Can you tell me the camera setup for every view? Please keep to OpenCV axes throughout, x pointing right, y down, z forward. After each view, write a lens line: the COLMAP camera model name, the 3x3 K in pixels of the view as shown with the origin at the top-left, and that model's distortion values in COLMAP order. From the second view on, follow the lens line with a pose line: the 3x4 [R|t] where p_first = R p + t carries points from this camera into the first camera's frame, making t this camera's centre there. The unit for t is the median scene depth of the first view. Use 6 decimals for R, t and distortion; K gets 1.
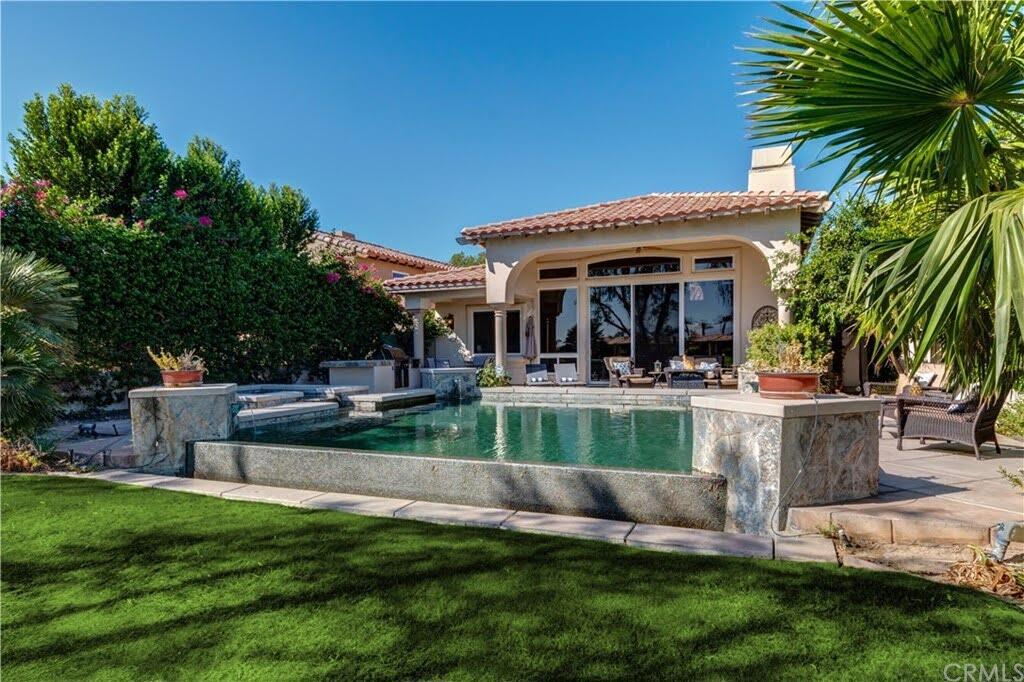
lens RADIAL K [[587.2, 0, 523.6], [0, 587.2, 363.5], [0, 0, 1]] dist [0.007943, -0.000004]
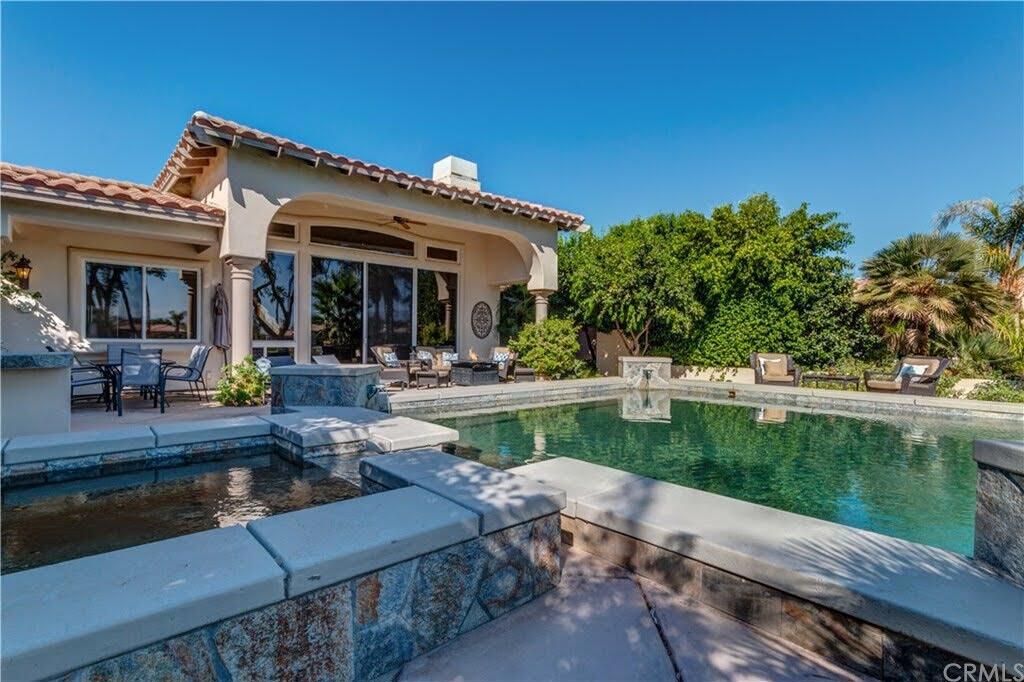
lens RADIAL K [[491.5, 0, 515.1], [0, 491.5, 345.9], [0, 0, 1]] dist [0.008983, 0.000817]
pose [[0.434580, 0.008509, 0.900593, -0.379655], [0.003935, 0.999928, -0.011347, -0.003835], [-0.900625, 0.008475, 0.434515, 0.521933]]
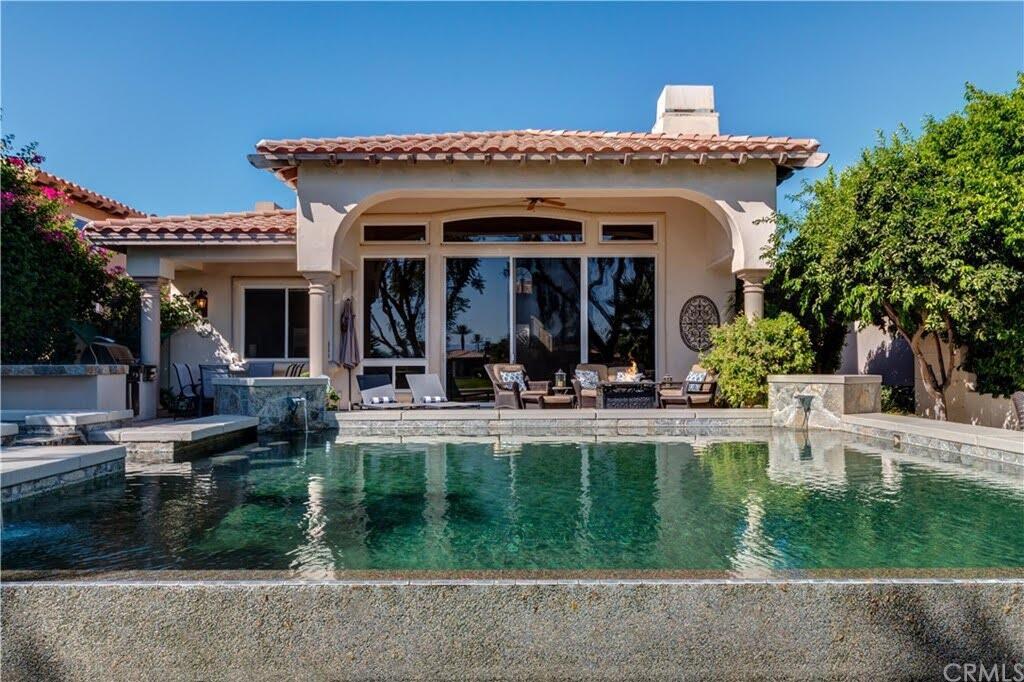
lens RADIAL K [[776.8, 0, 513.8], [0, 776.8, 342.7], [0, 0, 1]] dist [0.003560, -0.000737]
pose [[0.922296, 0.021127, 0.385906, -0.160529], [0.000274, 0.998469, -0.055317, 0.012804], [-0.386484, 0.051125, 0.920878, 0.199859]]
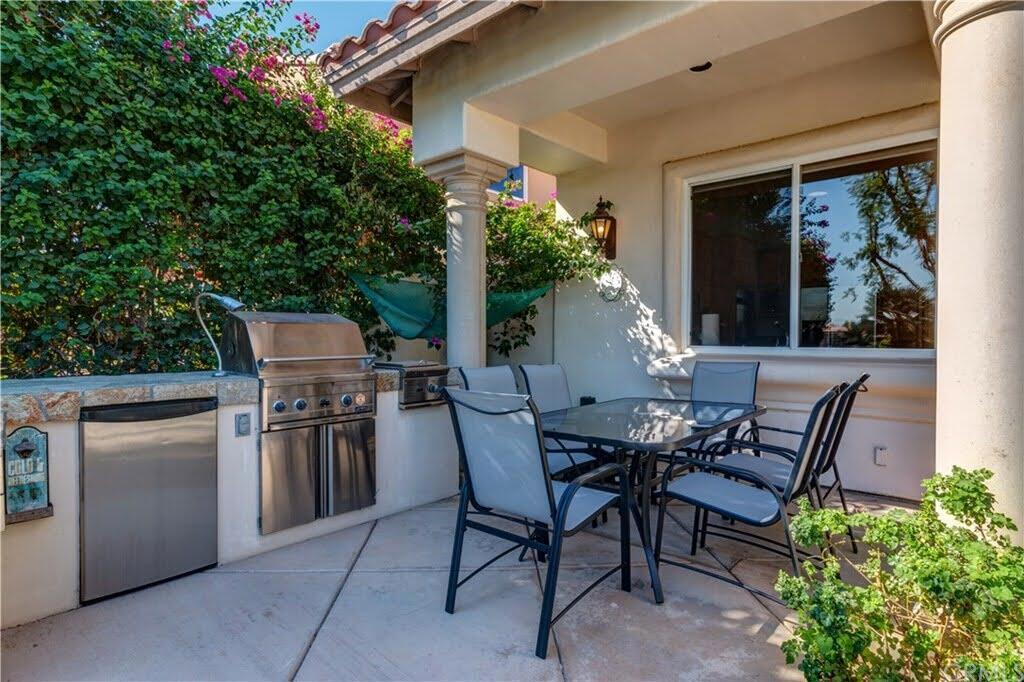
lens RADIAL K [[544.1, 0, 517.0], [0, 544.1, 344.7], [0, 0, 1]] dist [0.001061, 0.000184]
pose [[0.948245, 0.017048, -0.317082, -0.094968], [-0.019190, 0.999809, -0.003632, -0.017461], [0.316959, 0.009529, 0.948391, 0.875940]]
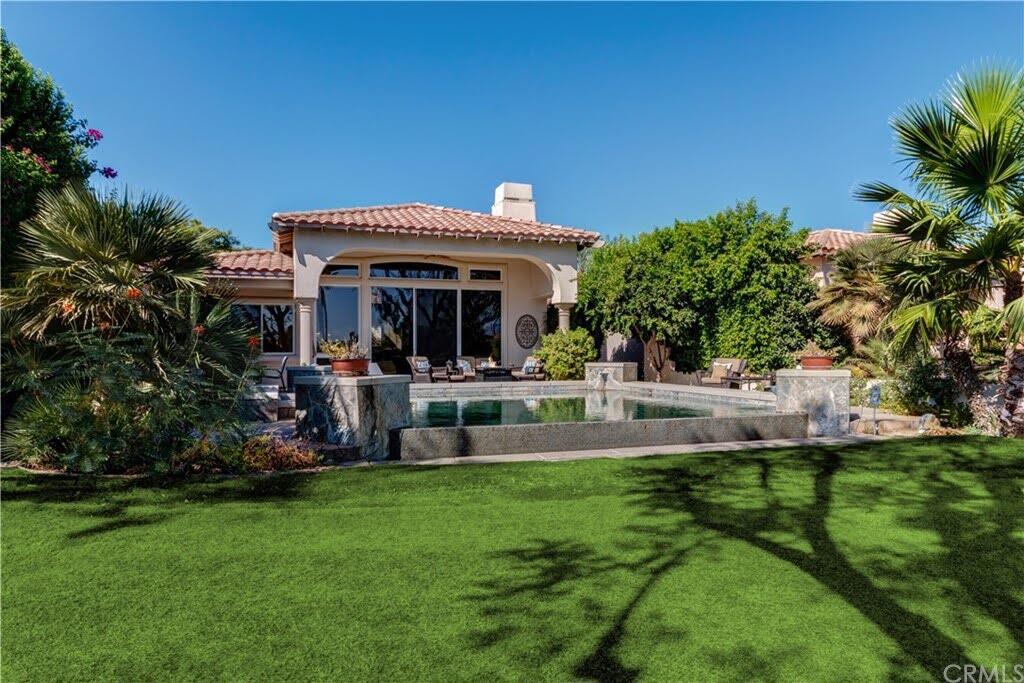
lens RADIAL K [[653.3, 0, 506.2], [0, 653.3, 348.2], [0, 0, 1]] dist [0.003510, 0.000545]
pose [[0.756645, 0.014948, 0.653655, -0.475996], [0.008786, 0.999416, -0.033025, 0.013777], [-0.653767, 0.030731, 0.756072, 0.014378]]
